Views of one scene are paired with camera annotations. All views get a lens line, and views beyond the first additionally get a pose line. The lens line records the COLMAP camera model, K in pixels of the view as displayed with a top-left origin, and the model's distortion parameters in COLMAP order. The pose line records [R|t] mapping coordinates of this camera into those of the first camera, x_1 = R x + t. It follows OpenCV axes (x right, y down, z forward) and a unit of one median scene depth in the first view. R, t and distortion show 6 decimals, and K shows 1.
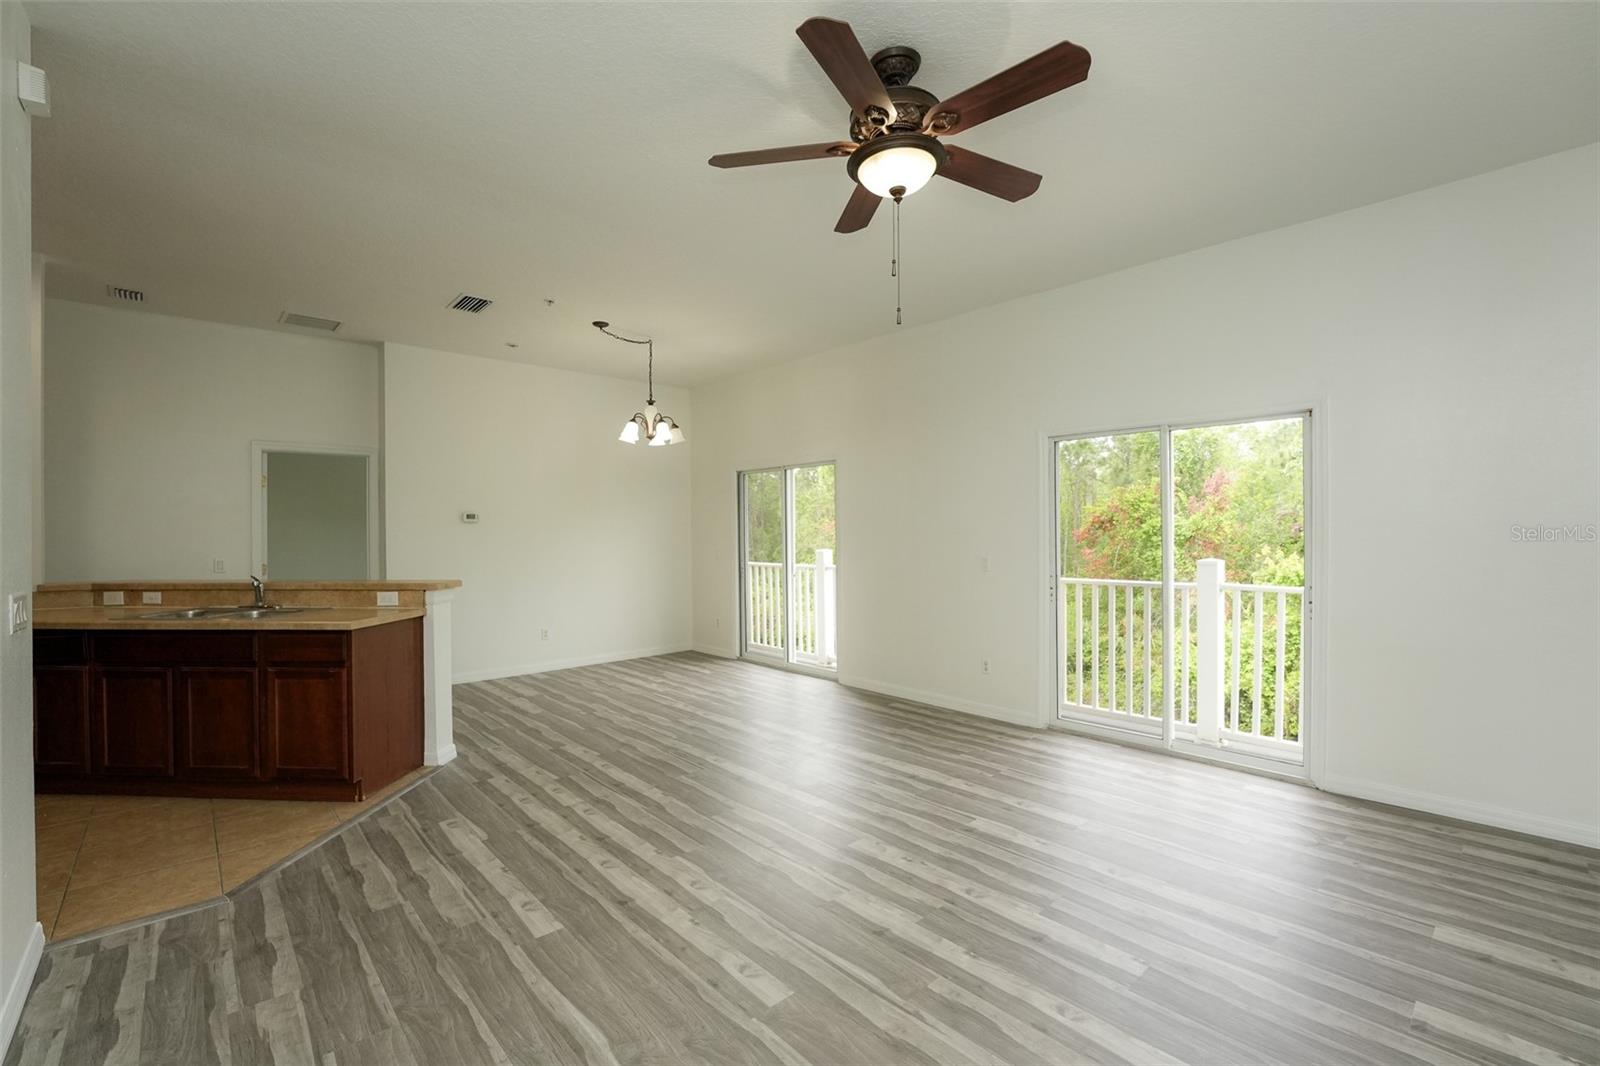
lens RADIAL K [[695.1, 0, 796.7], [0, 695.1, 536.7], [0, 0, 1]] dist [0.000559, 0.000028]
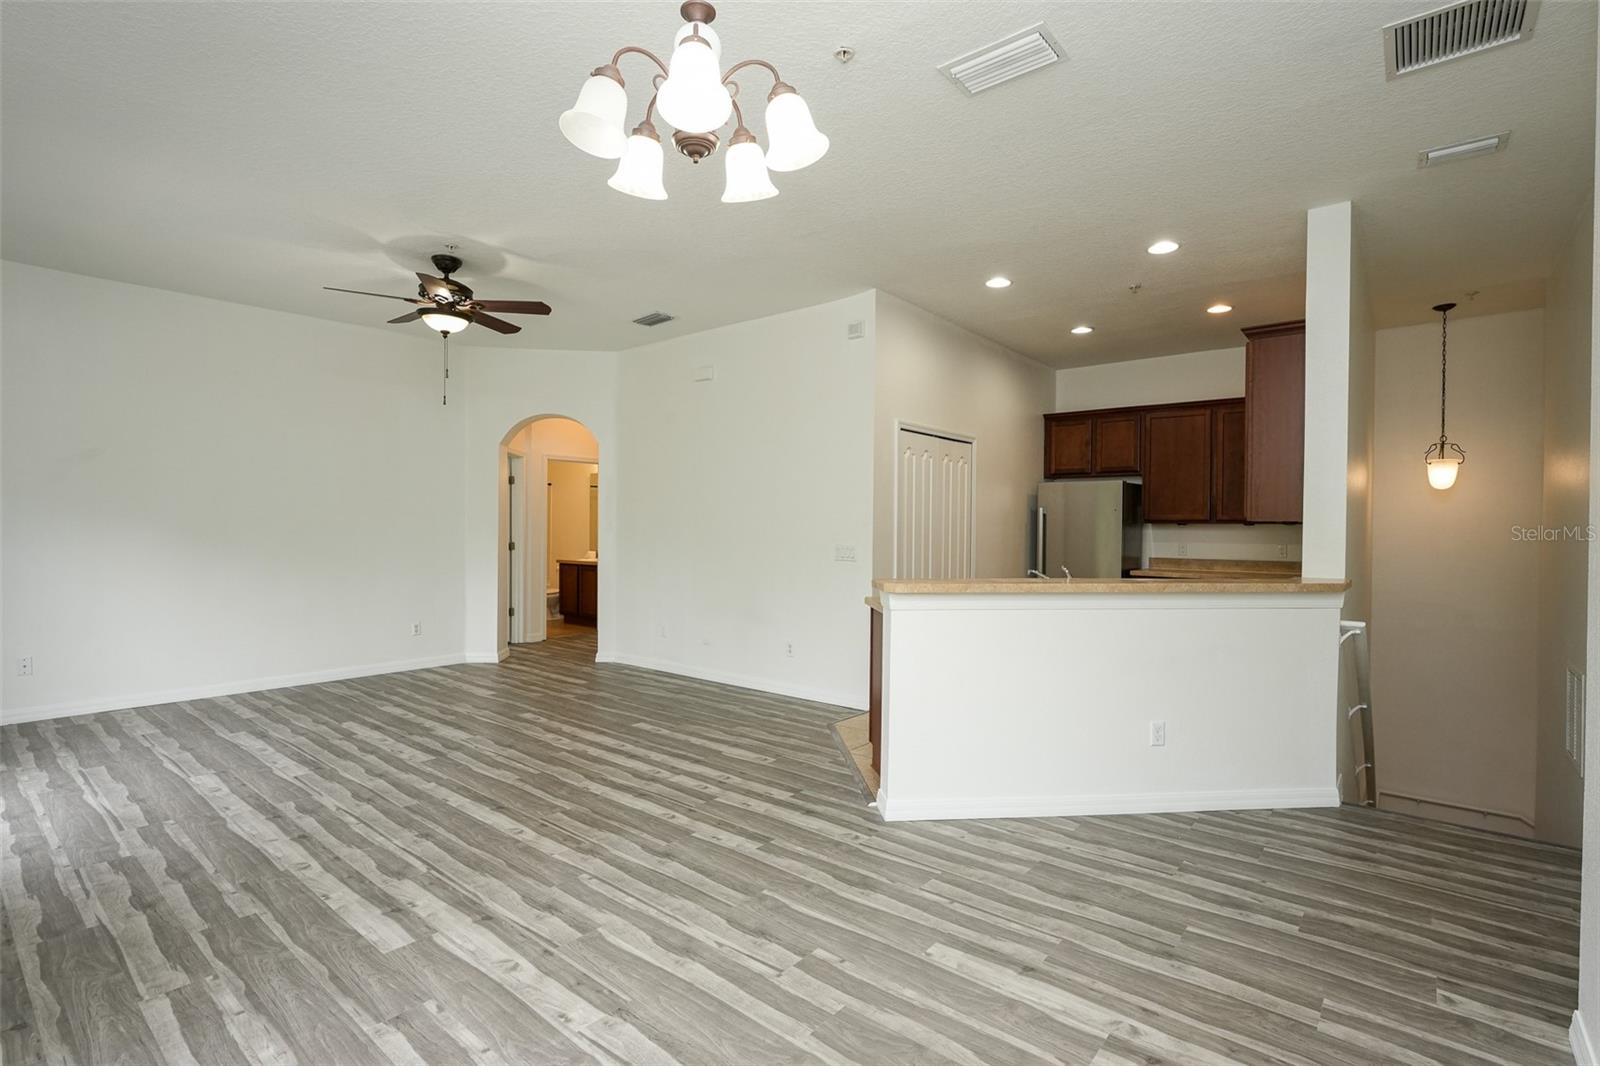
lens RADIAL K [[744.7, 0, 802.5], [0, 744.7, 530.3], [0, 0, 1]] dist [0.000135, -0.000002]
pose [[-0.988837, 0.002325, -0.148985, -0.315392], [0.000324, 0.999909, 0.013454, -0.003075], [0.149003, 0.013256, -0.988748, 1.953654]]
